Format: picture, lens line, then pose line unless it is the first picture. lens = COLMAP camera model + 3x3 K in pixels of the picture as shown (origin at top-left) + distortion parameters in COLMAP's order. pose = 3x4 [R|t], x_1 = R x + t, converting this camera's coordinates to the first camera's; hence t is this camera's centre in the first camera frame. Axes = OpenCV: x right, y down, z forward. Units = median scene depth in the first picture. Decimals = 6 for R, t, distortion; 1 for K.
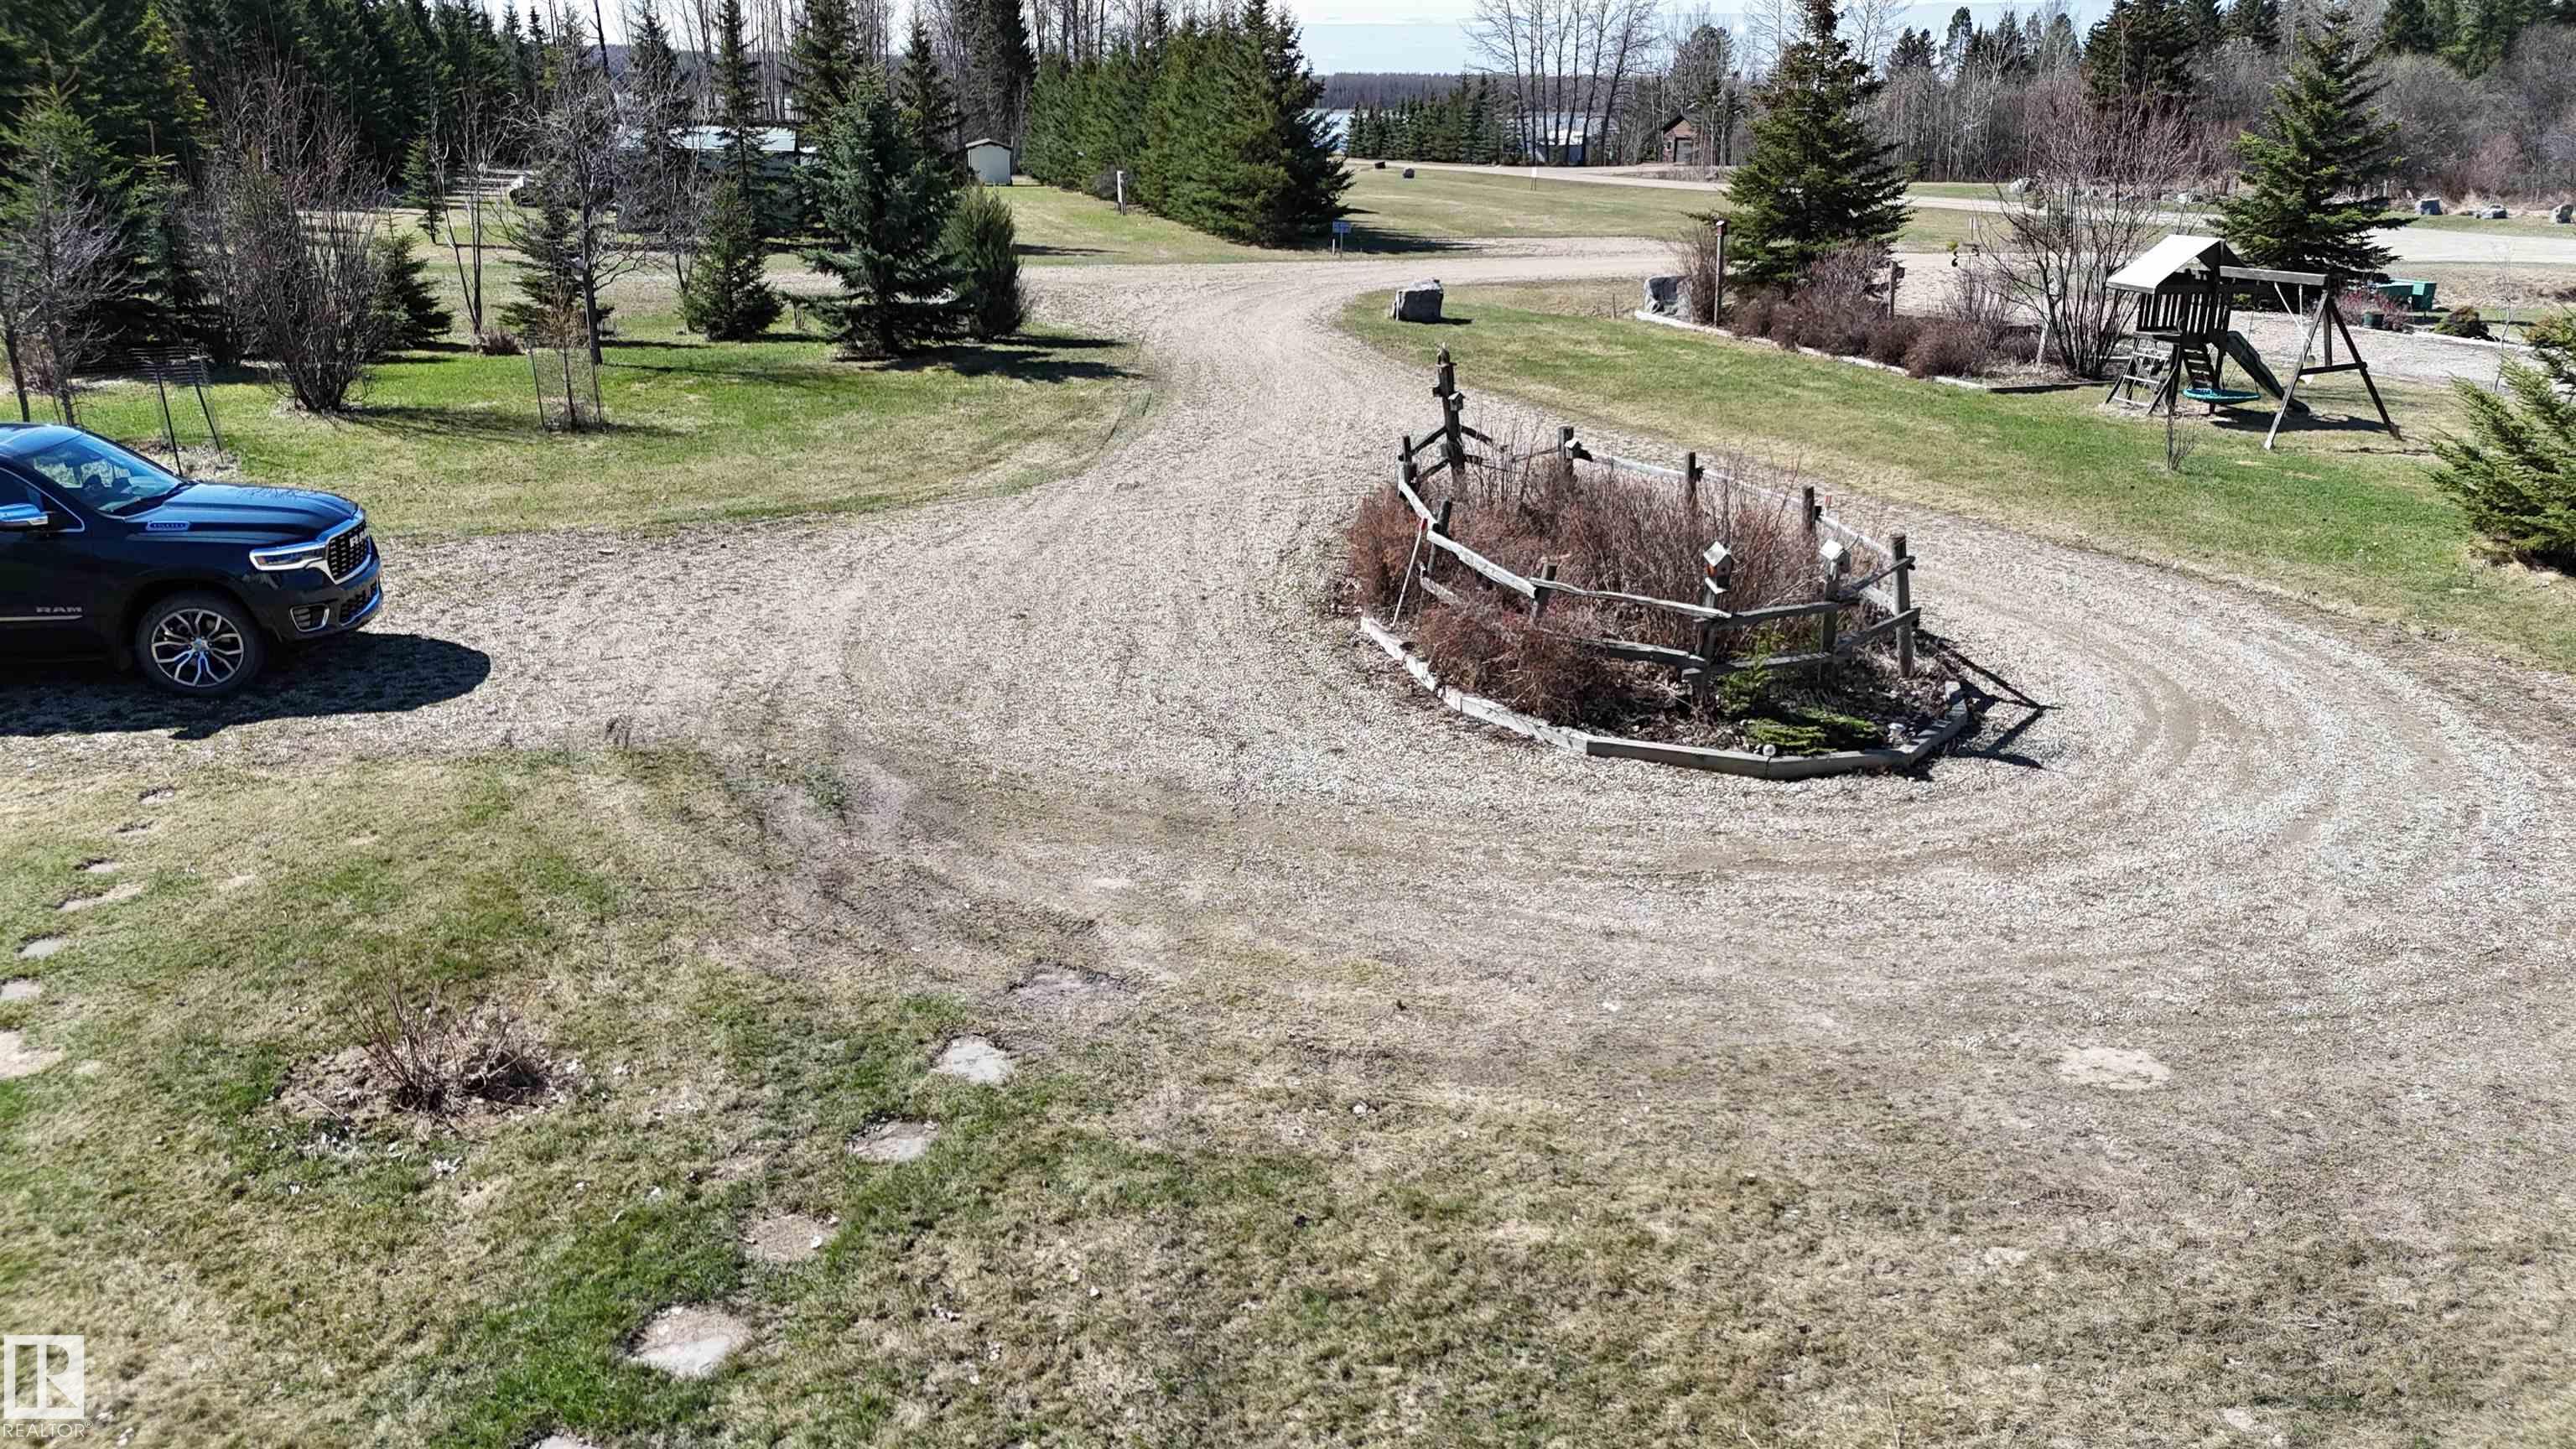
lens RADIAL K [[1876.5, 0, 1288.0], [0, 1876.5, 724.5], [0, 0, 1]] dist [0.098204, -0.122846]
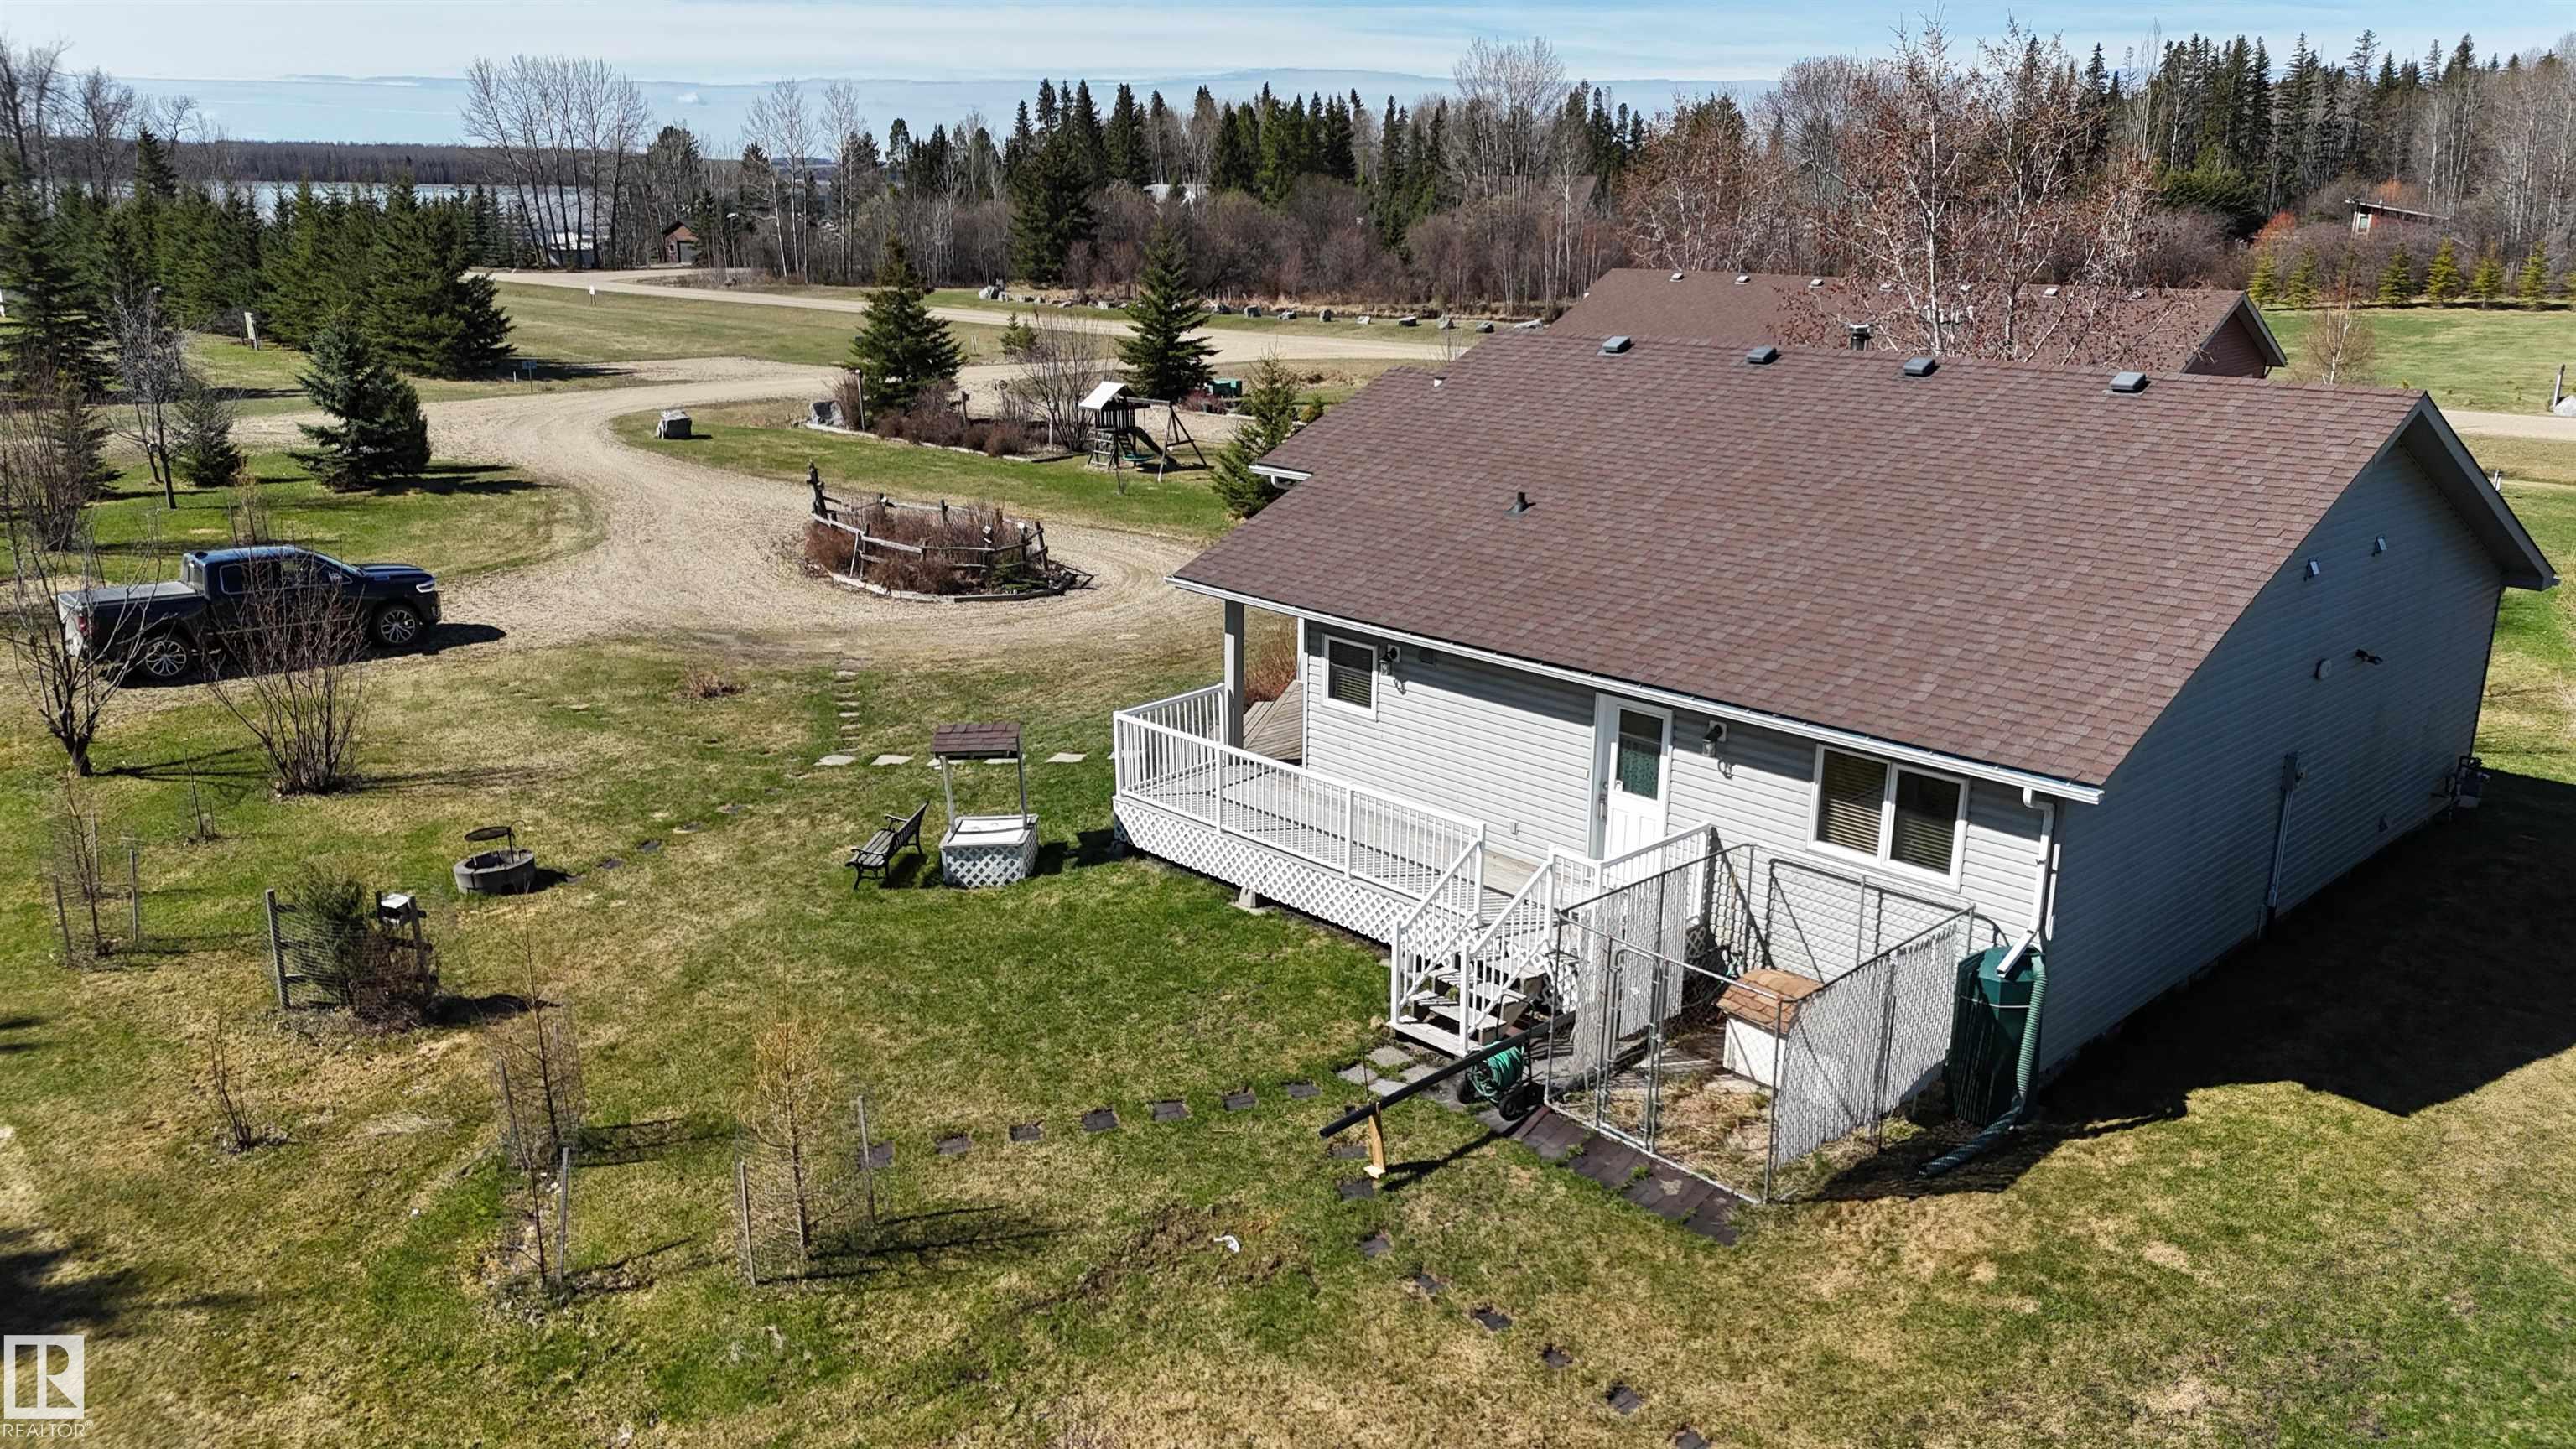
lens RADIAL K [[1876.5, 0, 1288.0], [0, 1876.5, 724.5], [0, 0, 1]] dist [0.098204, -0.122846]
pose [[0.867106, -0.141725, 0.477537, -0.334160], [0.157471, 0.987498, 0.007137, 0.108335], [-0.472578, 0.069009, 0.878583, -0.736107]]
